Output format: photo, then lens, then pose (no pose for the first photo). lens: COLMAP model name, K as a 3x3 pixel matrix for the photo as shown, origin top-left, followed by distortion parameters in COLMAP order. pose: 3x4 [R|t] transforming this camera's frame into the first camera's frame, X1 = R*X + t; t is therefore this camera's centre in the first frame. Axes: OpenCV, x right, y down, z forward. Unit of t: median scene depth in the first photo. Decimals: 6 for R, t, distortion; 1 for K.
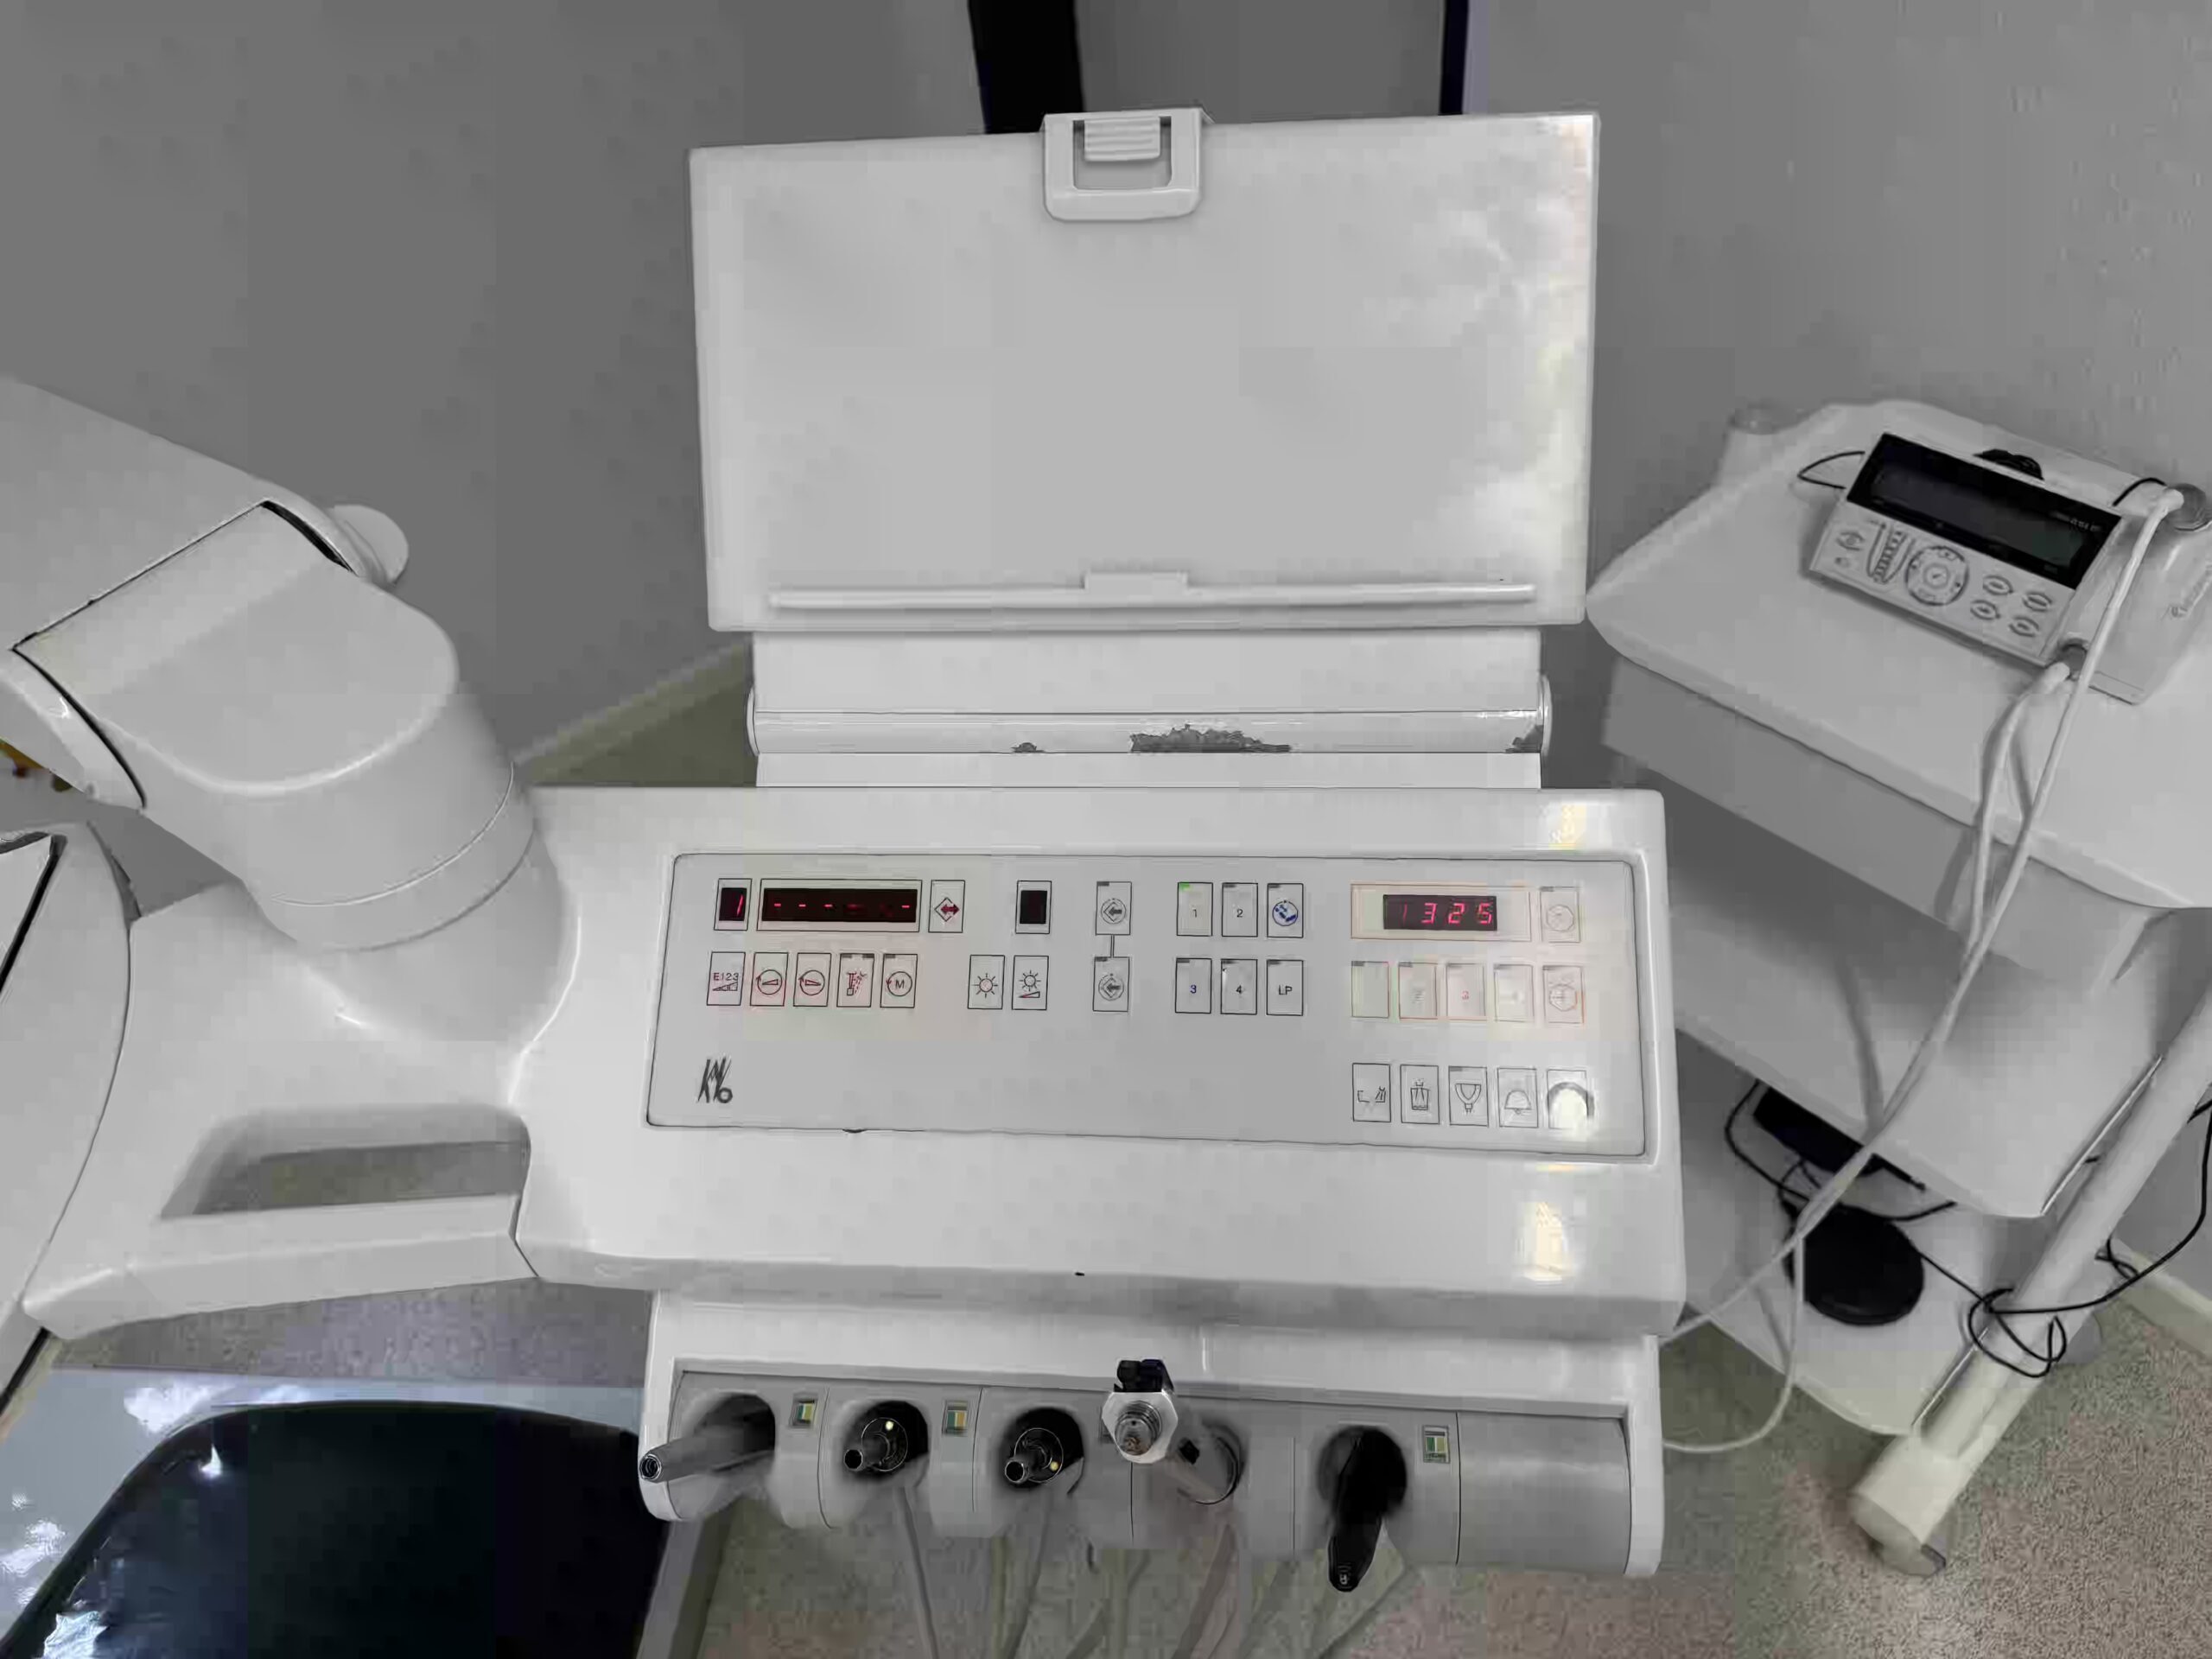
lens RADIAL K [[1553.6, 0, 1106.1], [0, 1553.6, 826.0], [0, 0, 1]] dist [-0.002487, -0.000533]
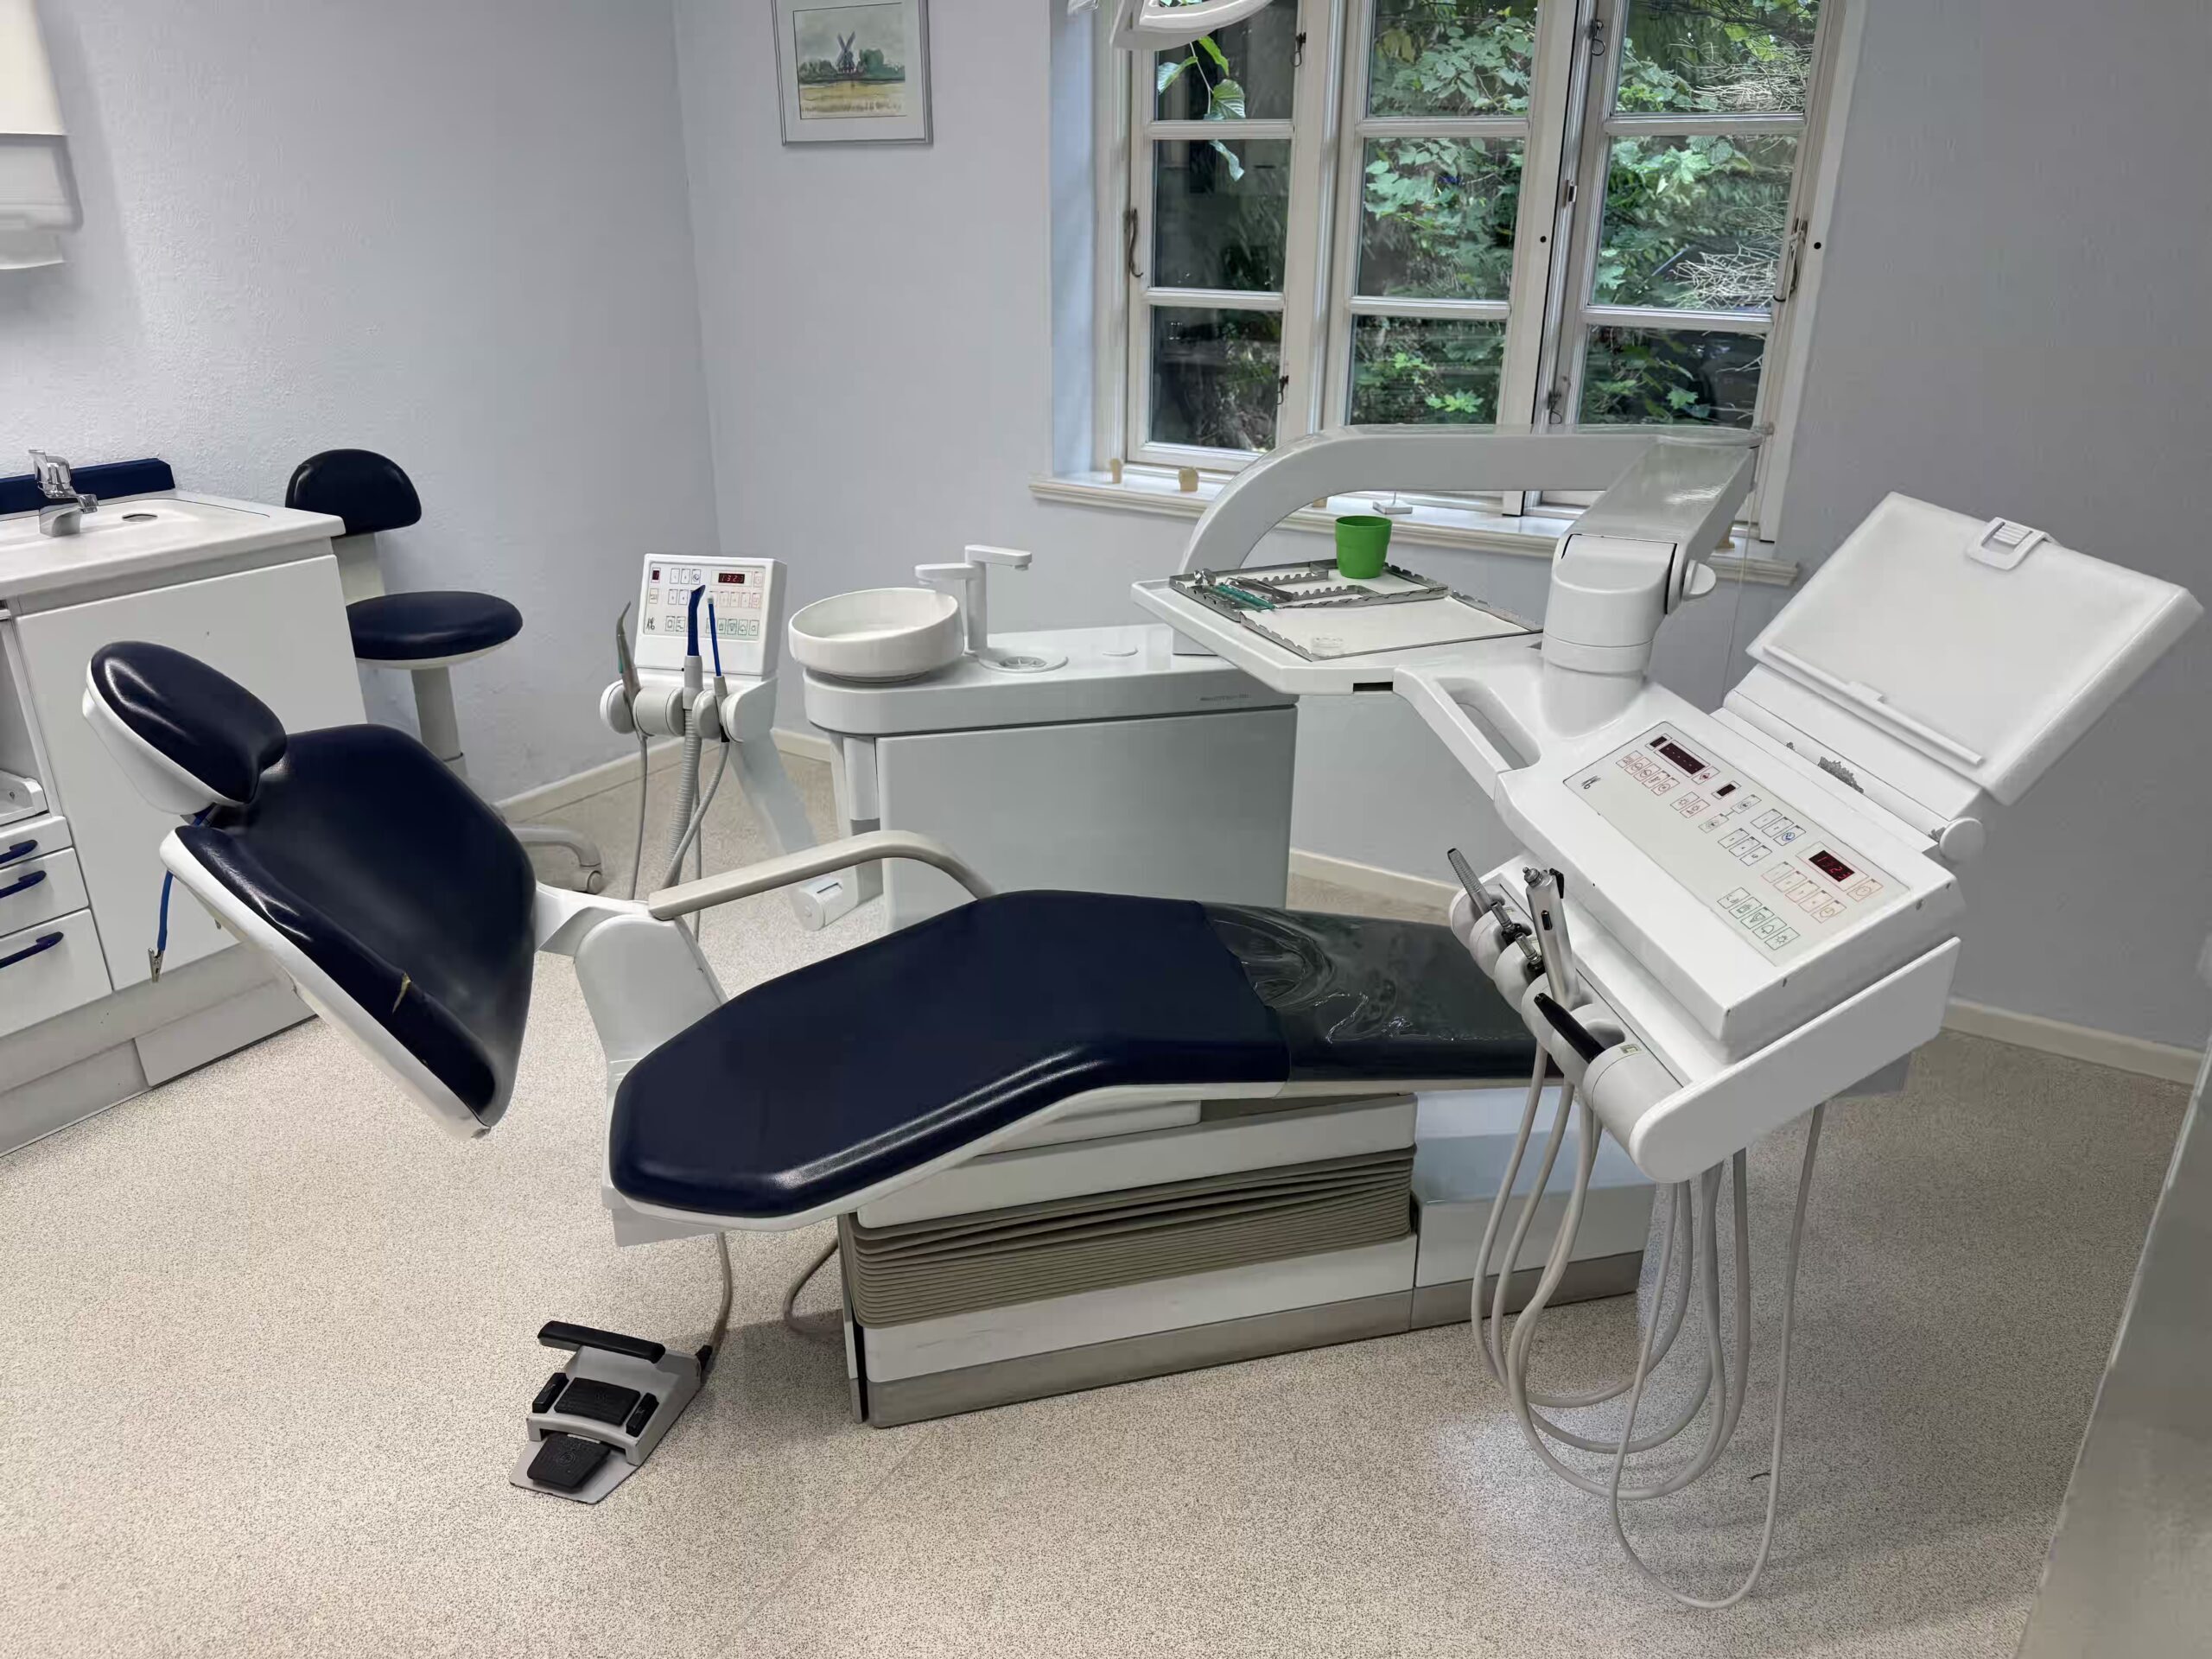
lens RADIAL K [[1553.6, 0, 1107.8], [0, 1553.6, 830.5], [0, 0, 1]] dist [-0.002487, -0.000533]
pose [[0.205798, 0.434800, -0.876696, 1.660782], [-0.697665, 0.693411, 0.180127, 0.296610], [0.686230, 0.574570, 0.446047, -0.497907]]
